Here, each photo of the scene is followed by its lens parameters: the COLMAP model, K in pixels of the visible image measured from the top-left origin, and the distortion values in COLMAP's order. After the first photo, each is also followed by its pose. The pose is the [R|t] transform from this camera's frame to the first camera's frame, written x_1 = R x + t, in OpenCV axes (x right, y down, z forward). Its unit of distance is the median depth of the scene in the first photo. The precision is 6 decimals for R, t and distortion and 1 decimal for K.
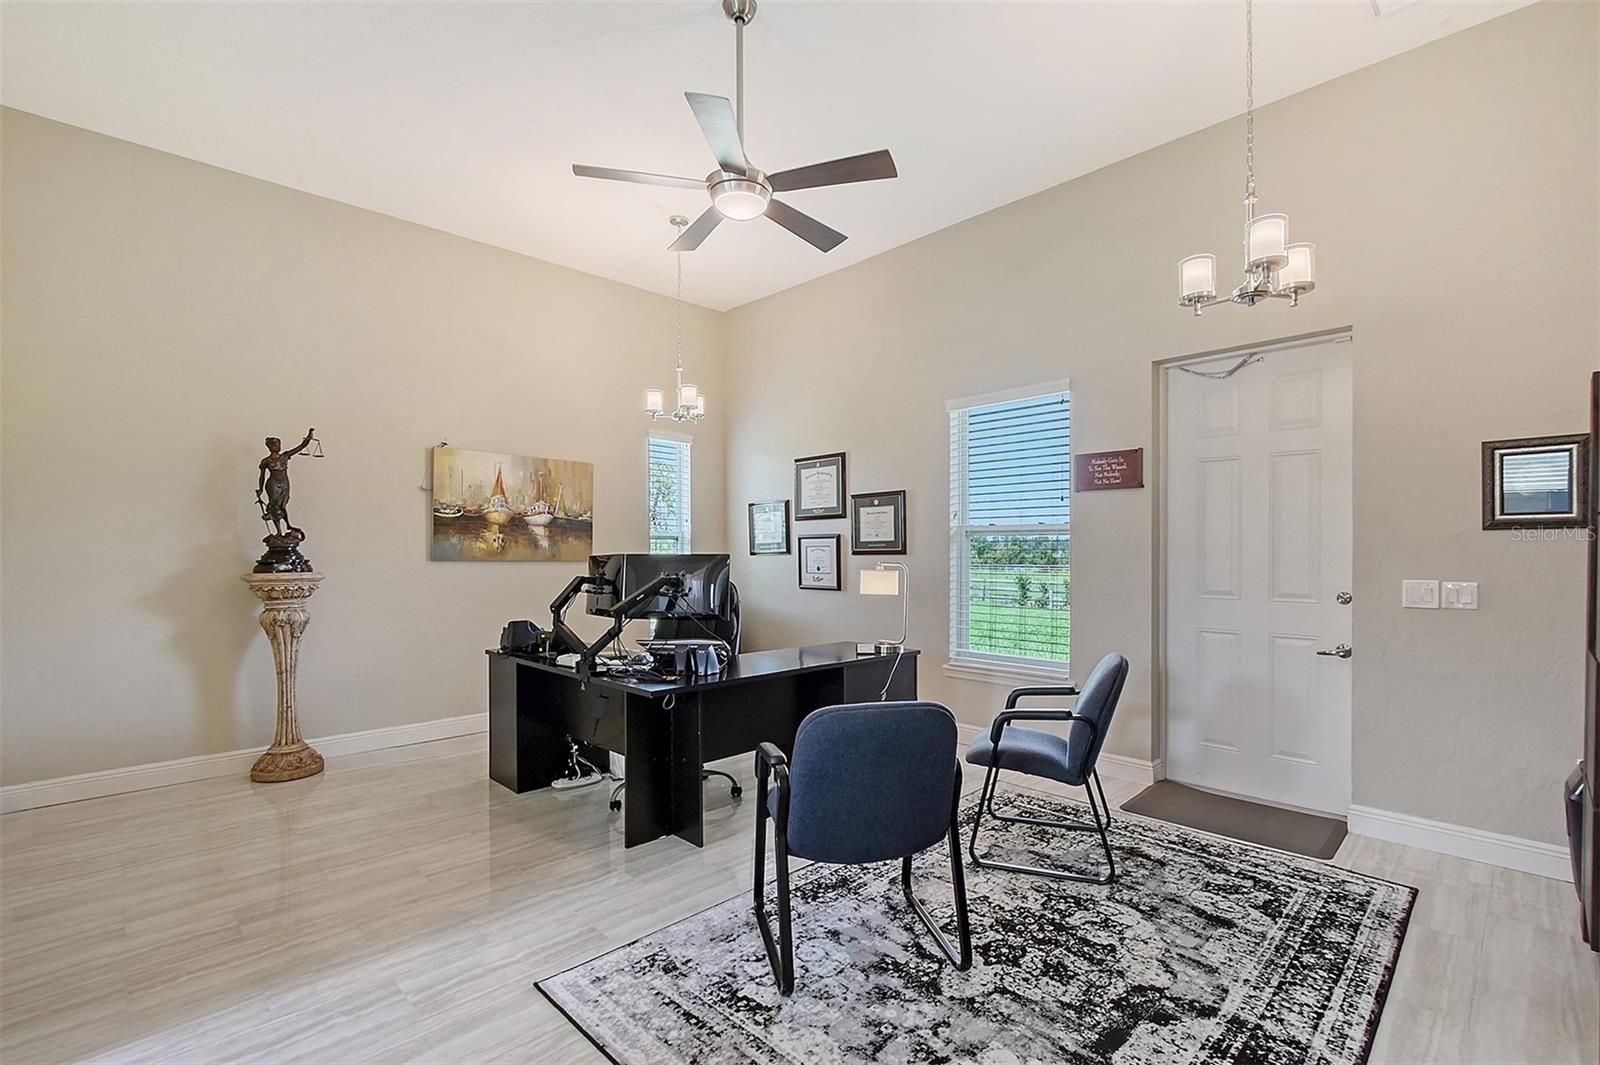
lens RADIAL K [[729.6, 0, 801.5], [0, 729.6, 540.4], [0, 0, 1]] dist [0.000989, -0.000410]
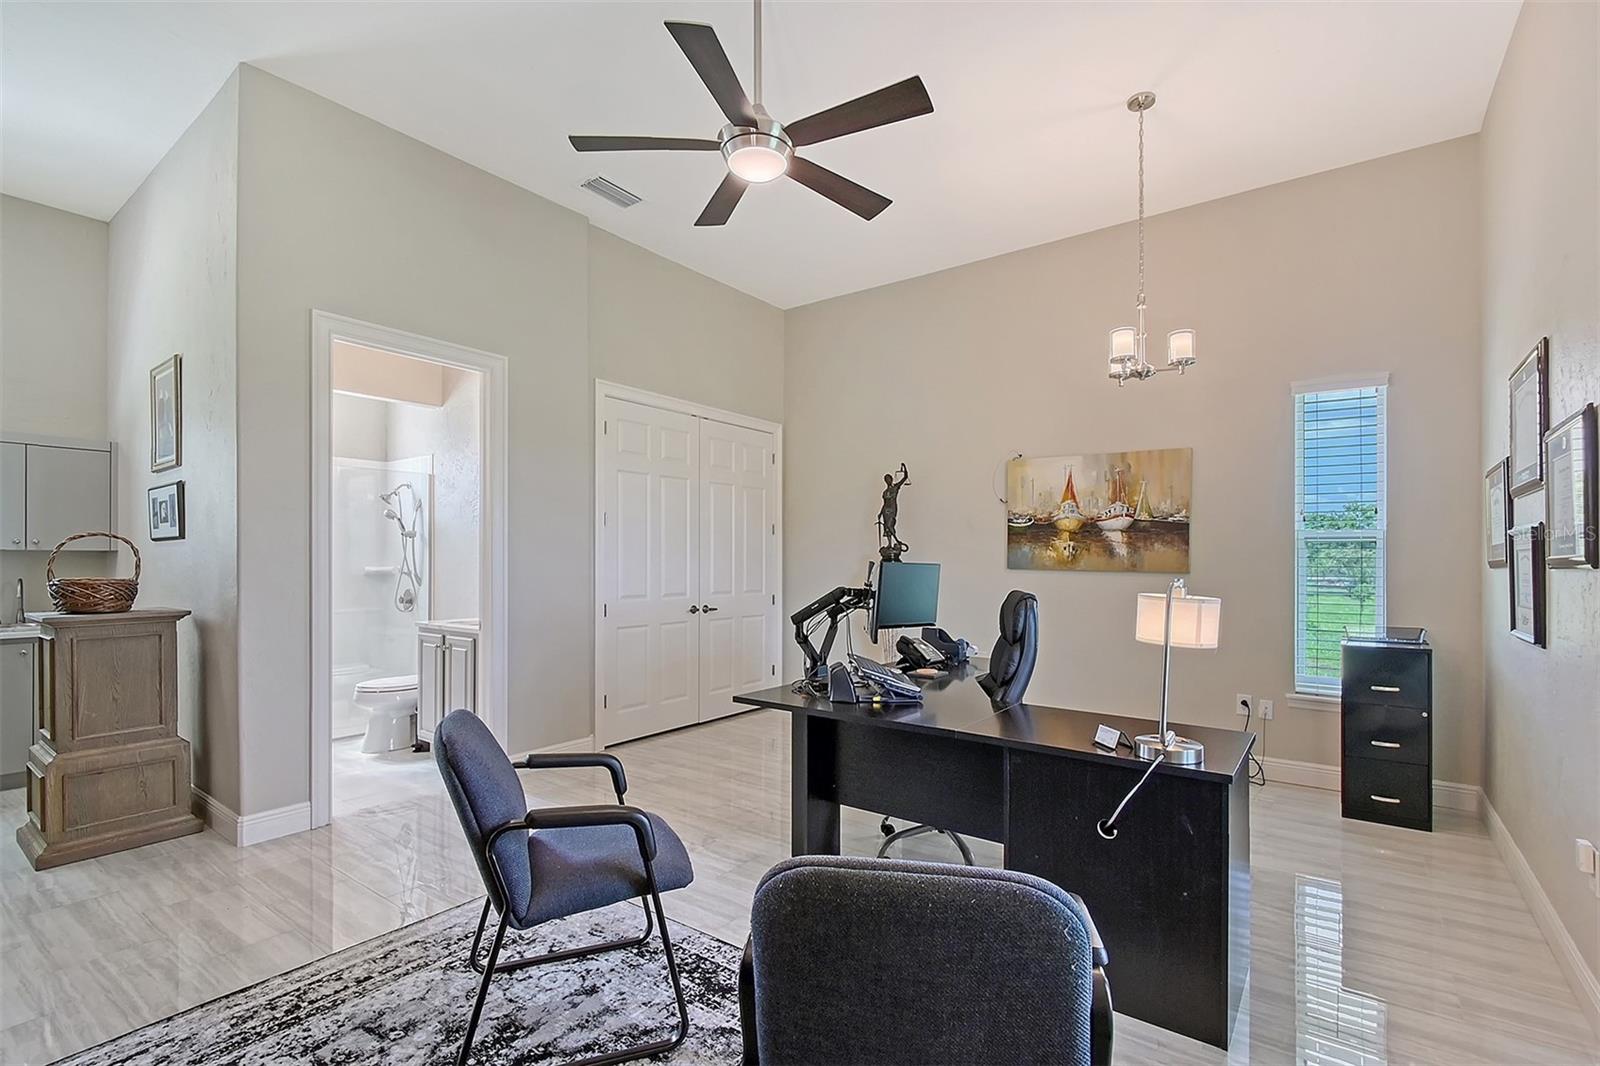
lens RADIAL K [[729.6, 0, 836.2], [0, 729.6, 557.8], [0, 0, 1]] dist [0.000989, -0.000410]
pose [[0.164778, -0.000047, -0.986331, 0.478631], [0.014153, 0.999897, 0.002317, 0.005813], [0.986229, -0.014341, 0.164762, 0.568718]]
